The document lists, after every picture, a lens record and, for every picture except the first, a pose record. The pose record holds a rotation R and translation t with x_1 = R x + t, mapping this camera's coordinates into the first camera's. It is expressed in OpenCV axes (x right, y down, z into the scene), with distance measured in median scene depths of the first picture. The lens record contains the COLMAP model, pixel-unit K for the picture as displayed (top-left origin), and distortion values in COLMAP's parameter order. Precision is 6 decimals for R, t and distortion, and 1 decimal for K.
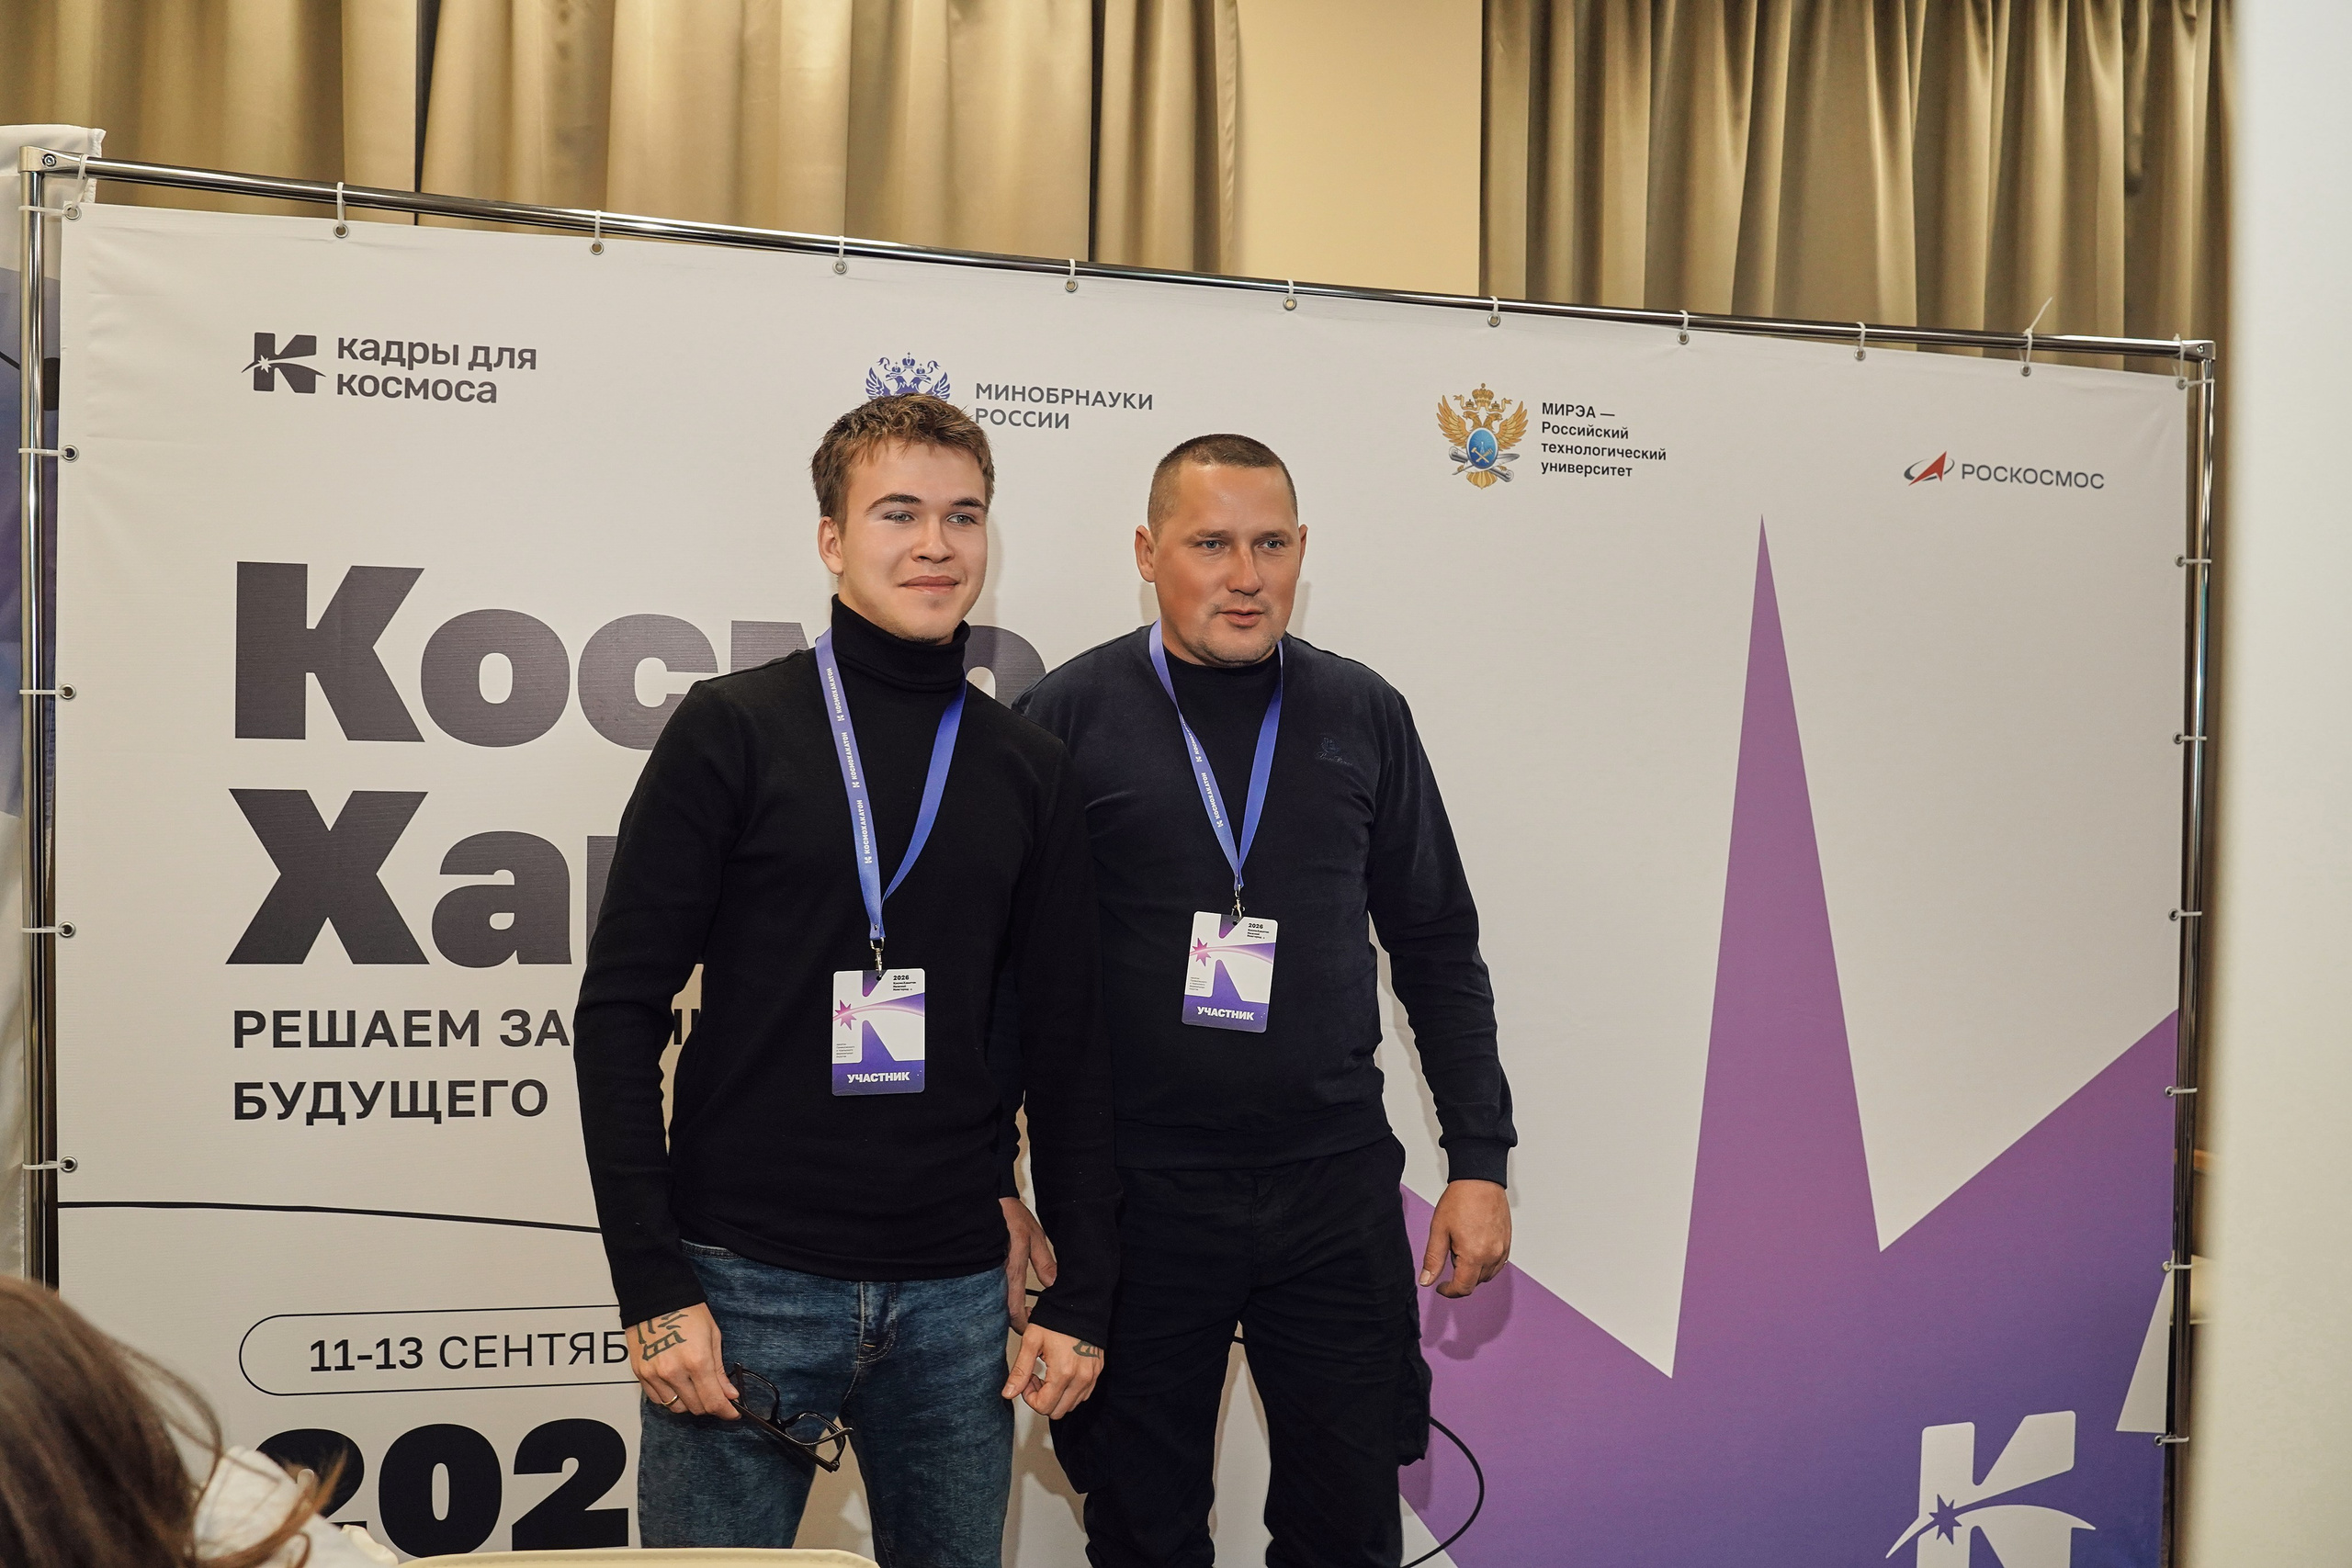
lens RADIAL K [[1921.2, 0, 1187.7], [0, 1921.2, 781.7], [0, 0, 1]] dist [-0.101962, 0.069676]
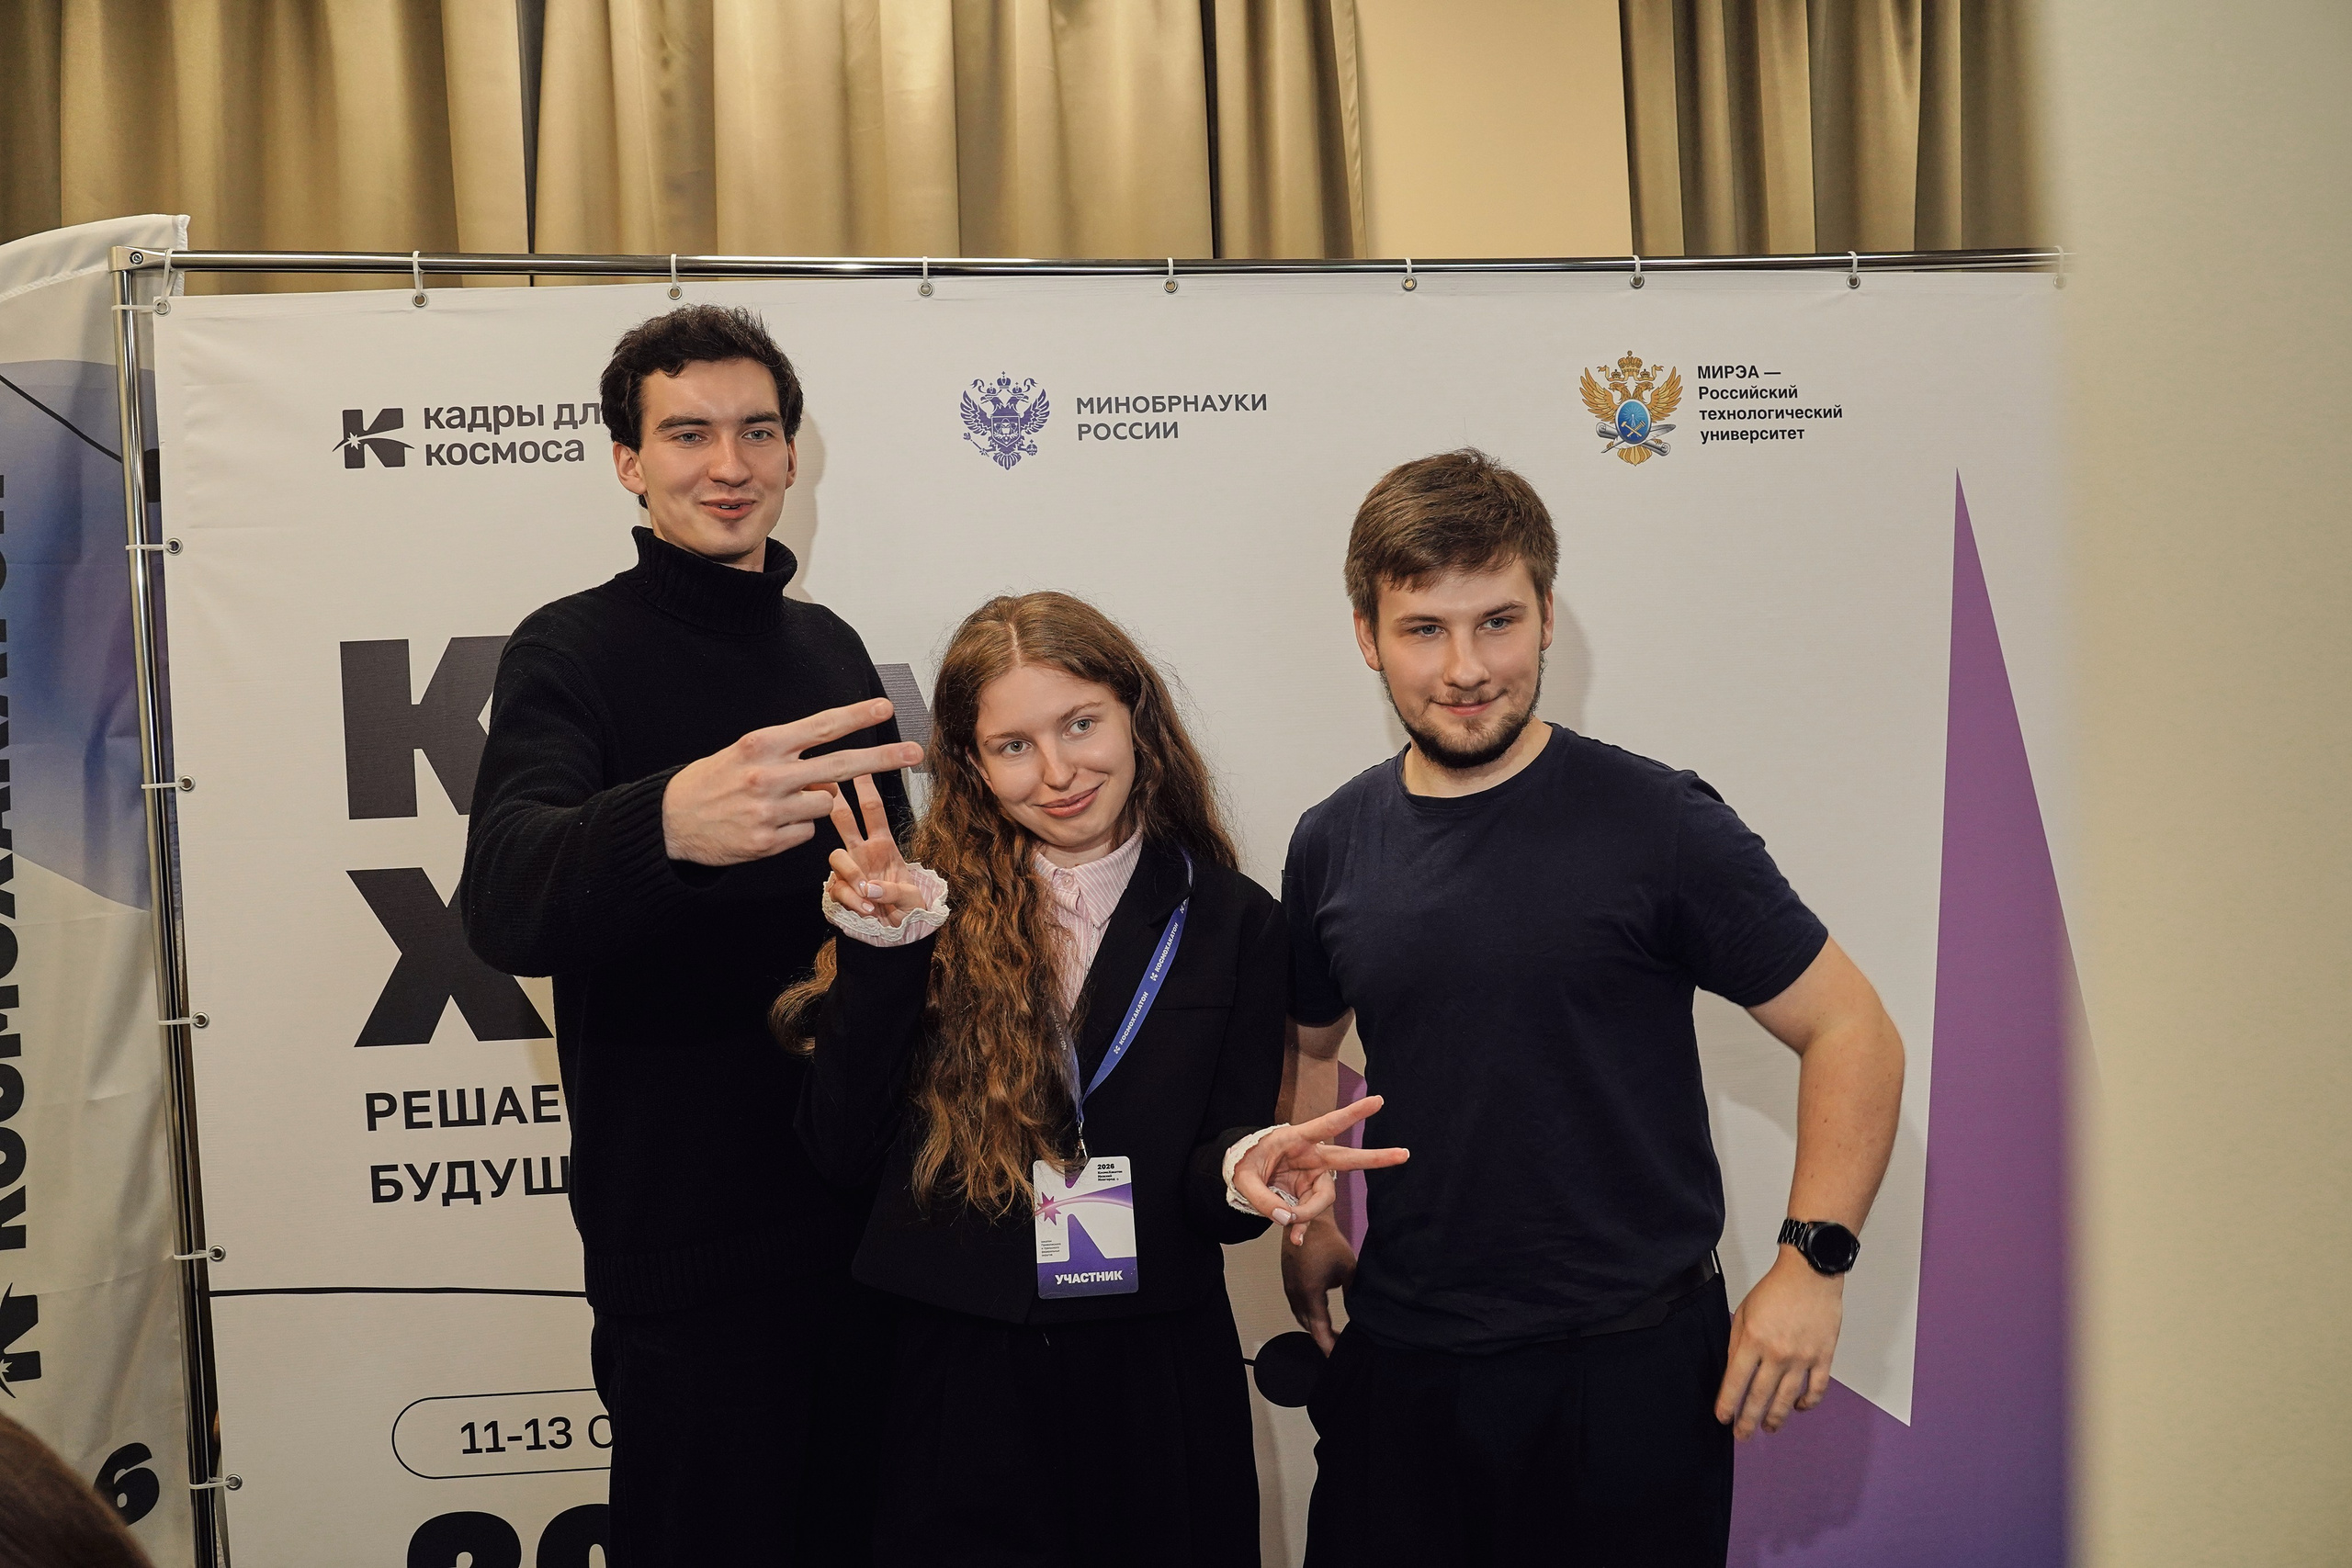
lens RADIAL K [[1904.3, 0, 1178.0], [0, 1904.3, 782.4], [0, 0, 1]] dist [-0.099587, 0.070135]
pose [[0.988031, -0.059482, -0.142326, 0.065740], [0.059490, 0.998220, -0.004203, -0.012288], [0.142323, -0.004315, 0.989811, 0.081930]]
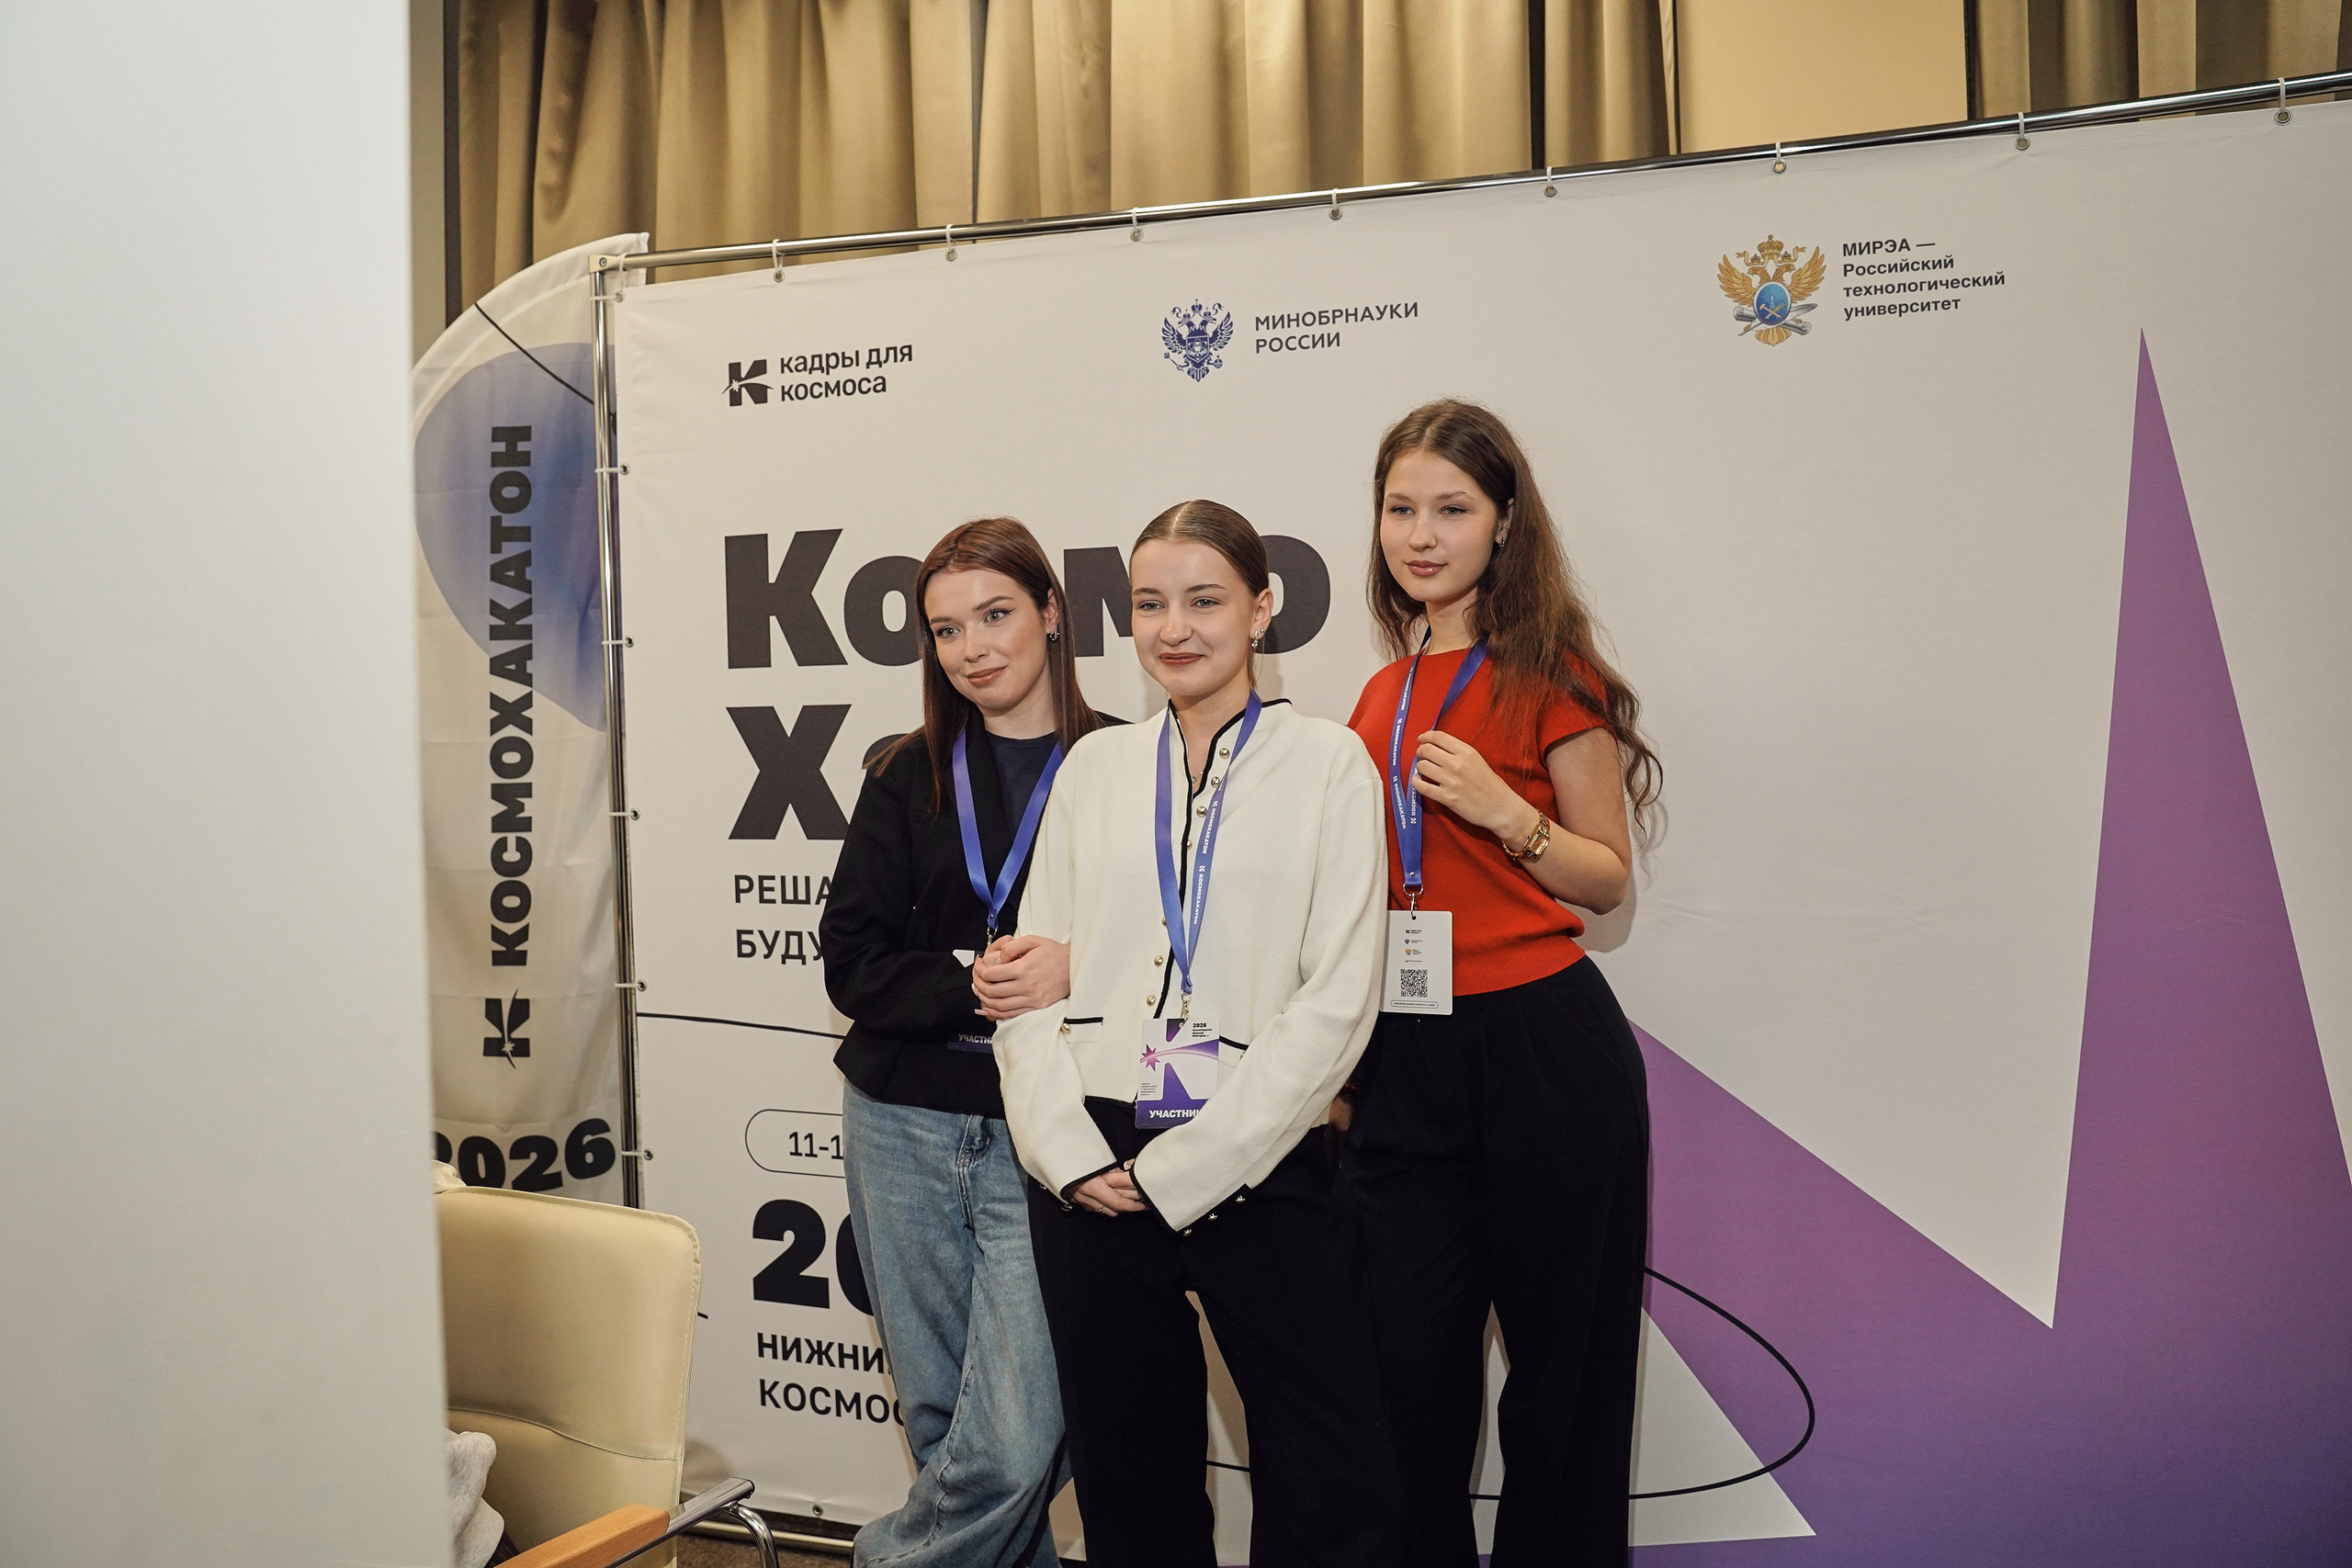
lens RADIAL K [[1911.9, 0, 1175.0], [0, 1911.9, 765.7], [0, 0, 1]] dist [-0.103127, 0.076476]
pose [[0.819923, -0.026042, -0.571882, 0.506628], [0.024346, 0.999647, -0.010616, 0.065479], [0.571956, -0.005219, 0.820267, 0.076036]]
